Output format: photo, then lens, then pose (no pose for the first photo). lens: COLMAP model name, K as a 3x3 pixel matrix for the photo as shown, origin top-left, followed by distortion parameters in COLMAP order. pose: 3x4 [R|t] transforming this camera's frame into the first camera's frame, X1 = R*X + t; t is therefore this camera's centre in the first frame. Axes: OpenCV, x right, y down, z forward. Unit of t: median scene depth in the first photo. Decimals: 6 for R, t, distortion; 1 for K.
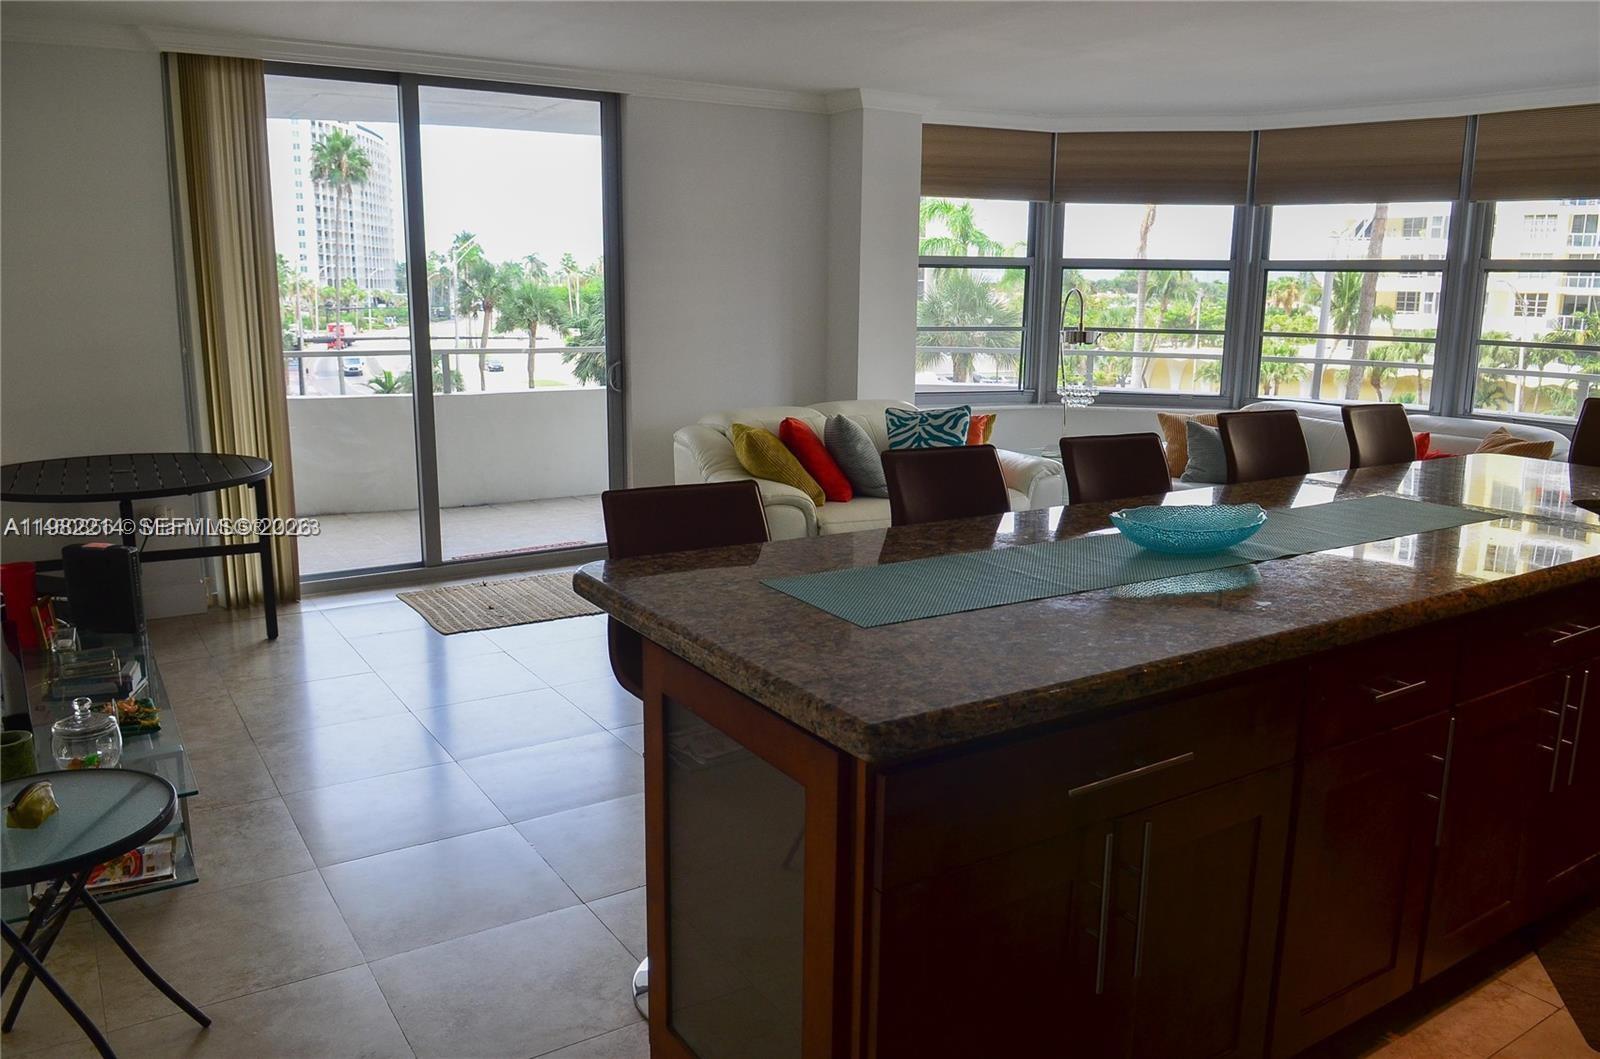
lens RADIAL K [[1212.1, 0, 800.0], [0, 1212.1, 529.5], [0, 0, 1]] dist [-0.009526, -0.044275]
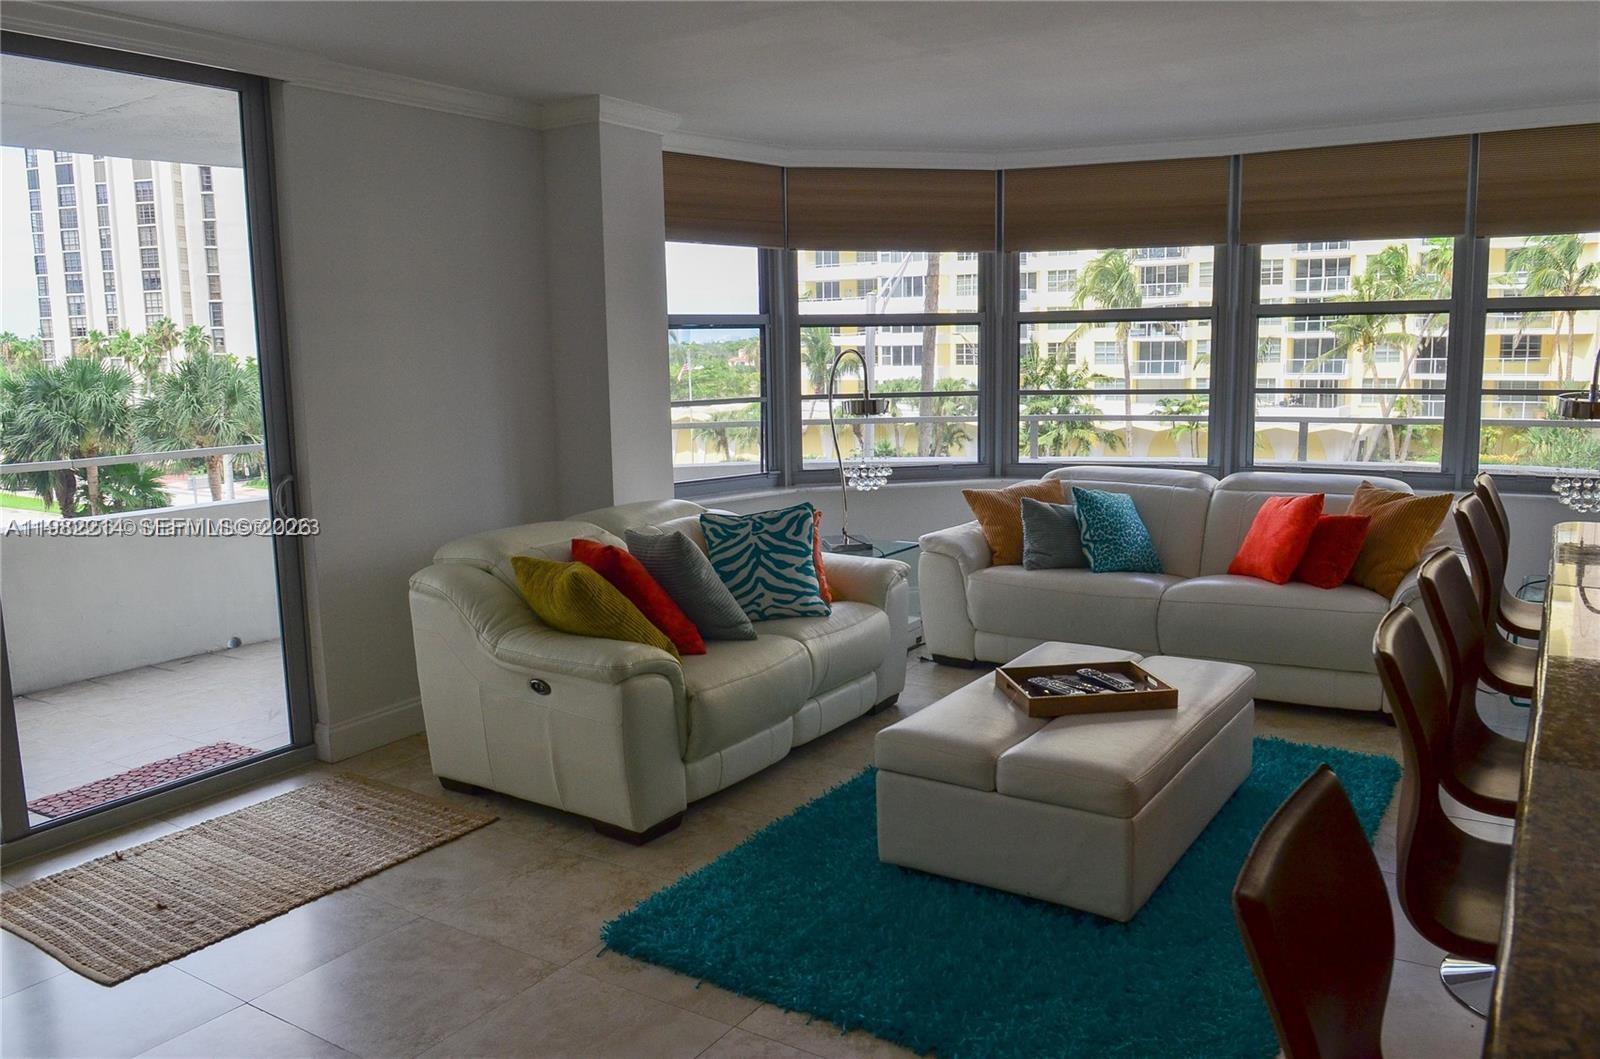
lens RADIAL K [[1212.1, 0, 800.0], [0, 1212.1, 529.5], [0, 0, 1]] dist [-0.009526, -0.044275]
pose [[0.907965, -0.089330, 0.409415, -0.170342], [0.110994, 0.993386, -0.029408, -0.058998], [-0.404080, 0.072144, 0.911874, 0.280408]]
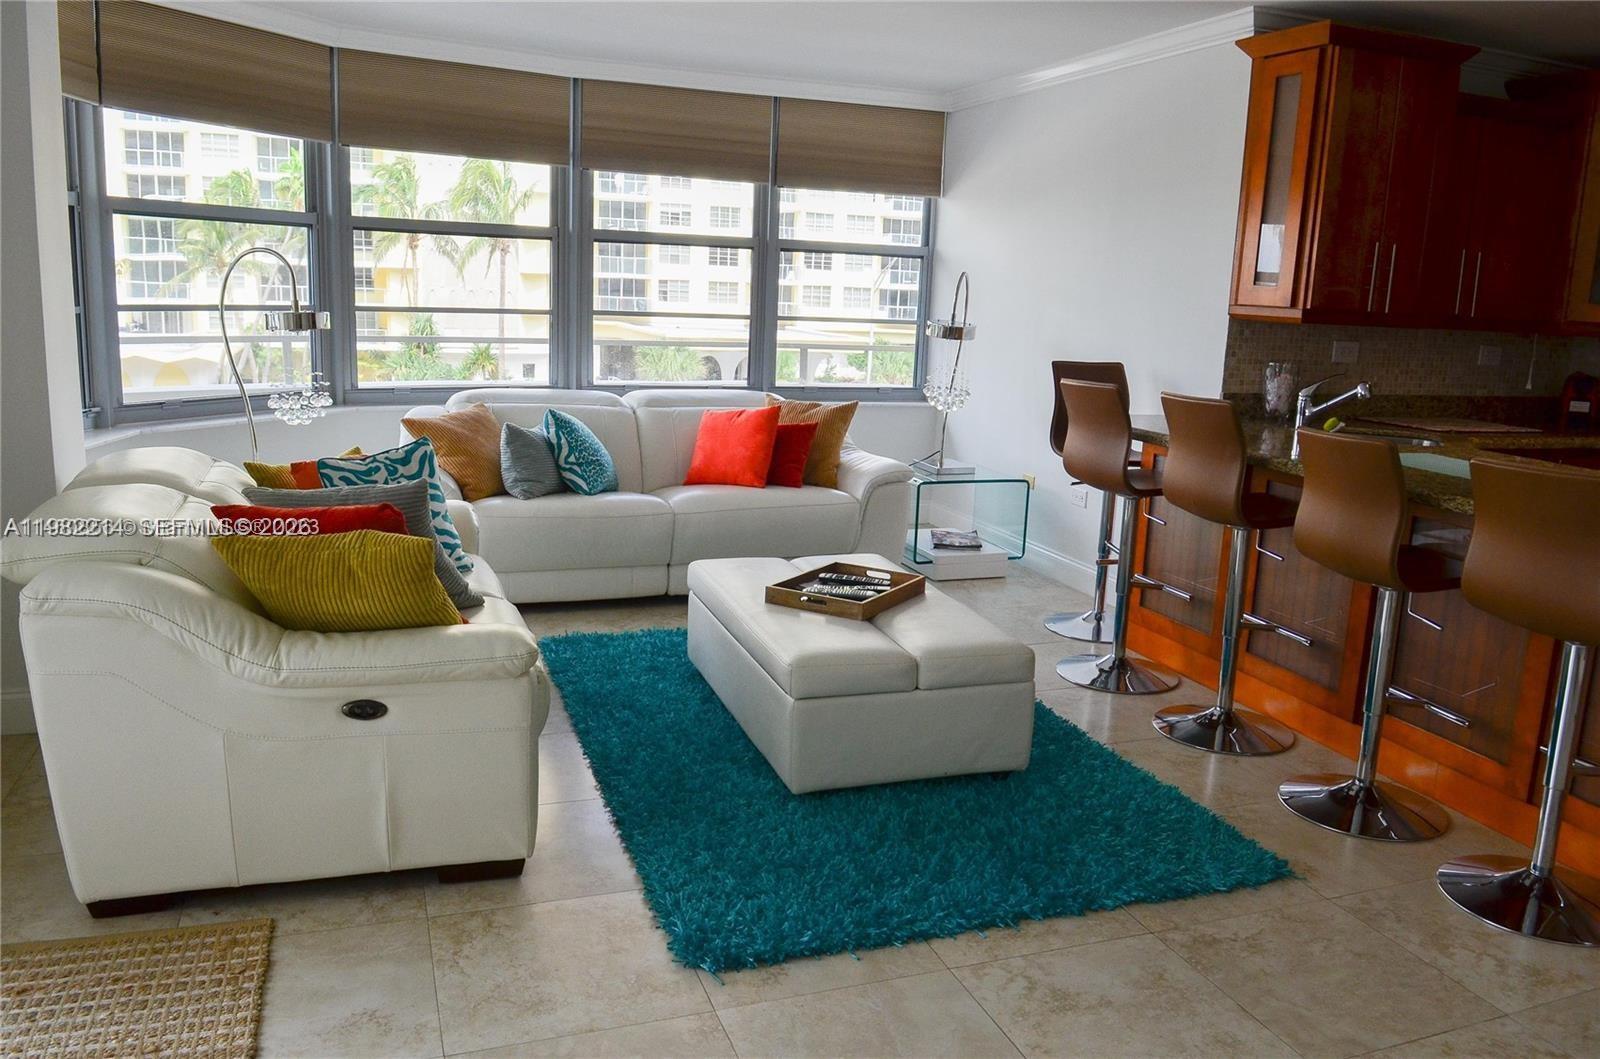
lens RADIAL K [[1221.9, 0, 806.2], [0, 1221.9, 492.7], [0, 0, 1]] dist [0.101261, -0.160446]
pose [[0.217648, -0.170762, 0.960973, -0.418648], [0.150423, 0.978682, 0.139840, -0.126713], [-0.964366, 0.114117, 0.238695, 0.605098]]
